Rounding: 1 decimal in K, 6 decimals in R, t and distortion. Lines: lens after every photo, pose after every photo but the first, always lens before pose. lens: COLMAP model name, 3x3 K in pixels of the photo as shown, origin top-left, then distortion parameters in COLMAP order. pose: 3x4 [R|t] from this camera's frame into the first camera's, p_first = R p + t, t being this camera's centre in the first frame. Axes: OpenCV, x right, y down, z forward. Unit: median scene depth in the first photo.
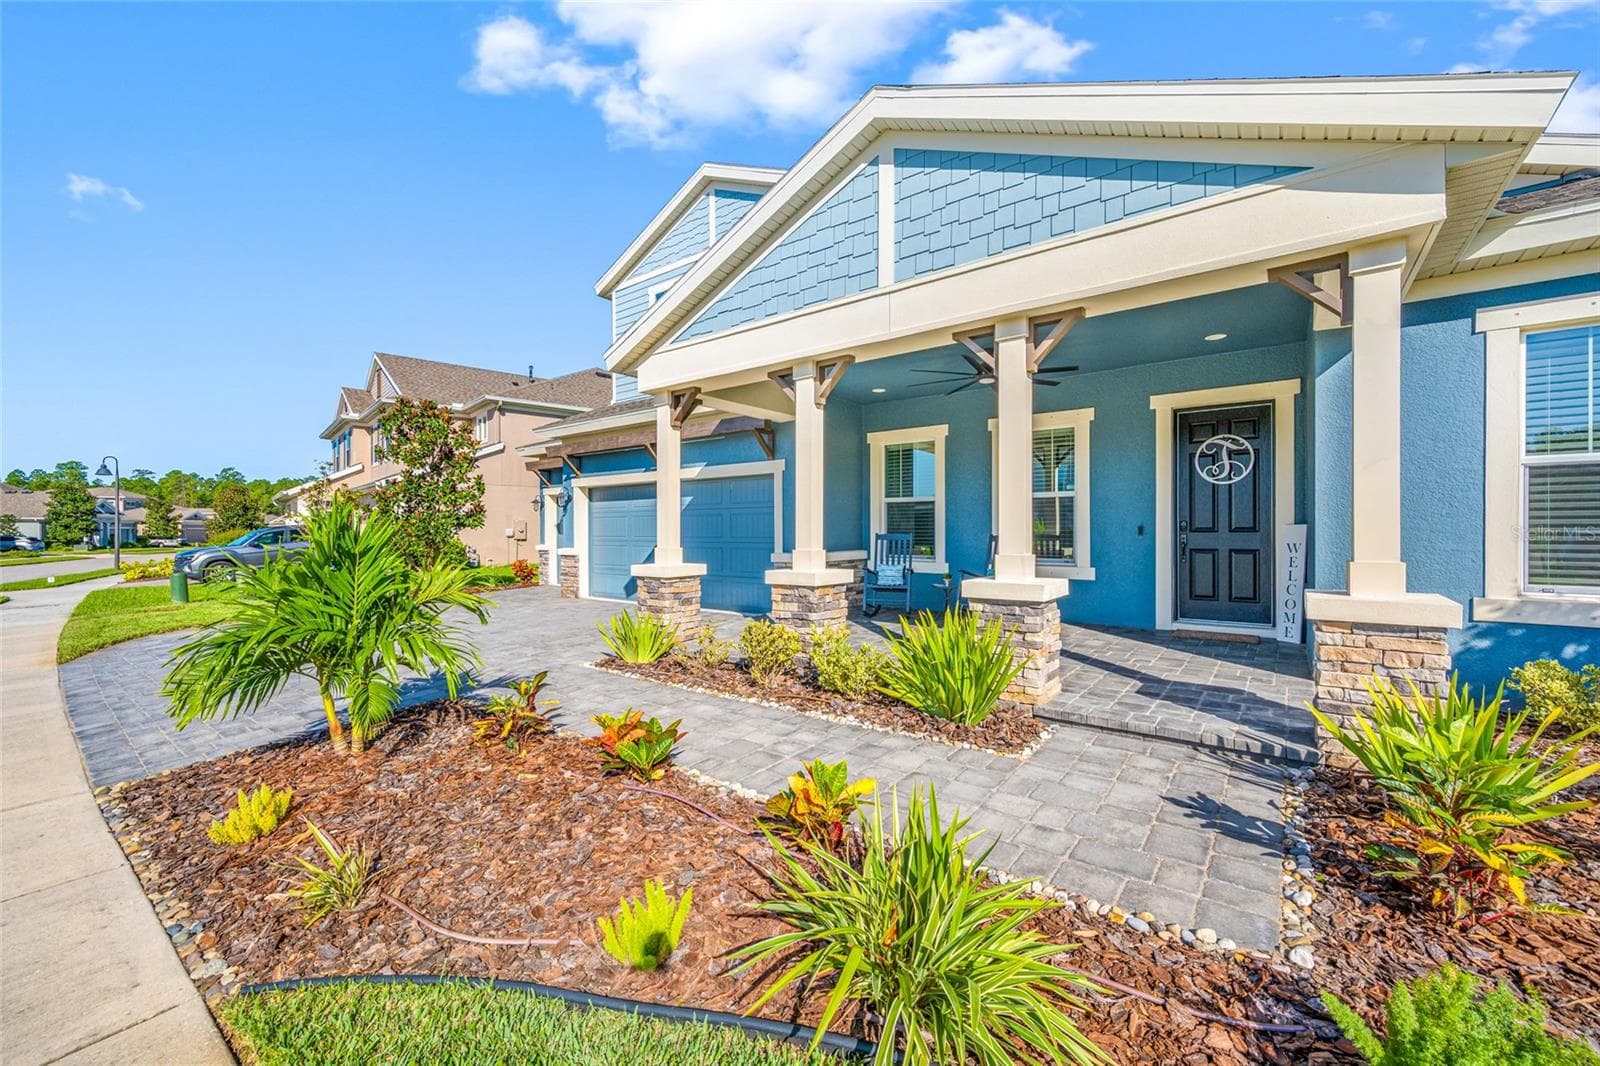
lens RADIAL K [[632.9, 0, 809.6], [0, 632.9, 536.4], [0, 0, 1]] dist [-0.000437, -0.000129]
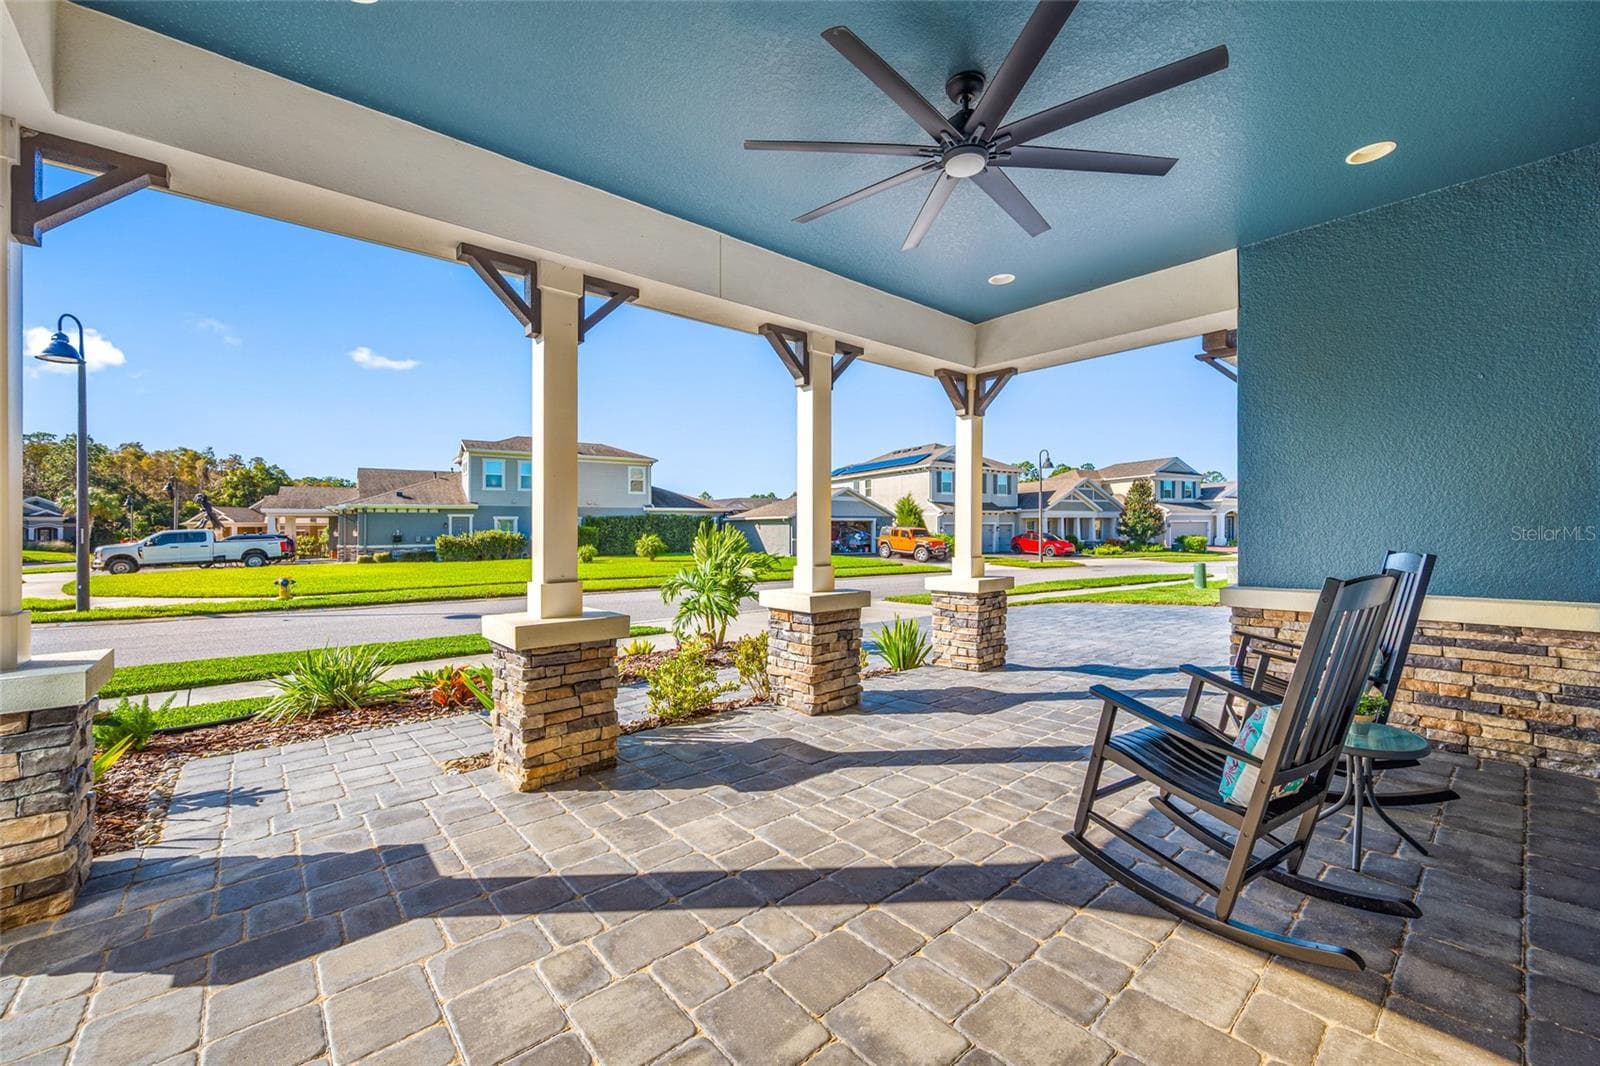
lens RADIAL K [[632.9, 0, 809.6], [0, 632.9, 536.4], [0, 0, 1]] dist [-0.000437, -0.000129]
pose [[-0.205877, 0.005288, -0.978564, 1.553283], [0.005775, 0.999975, 0.004189, -0.037488], [0.978561, -0.004789, -0.205902, 2.272835]]
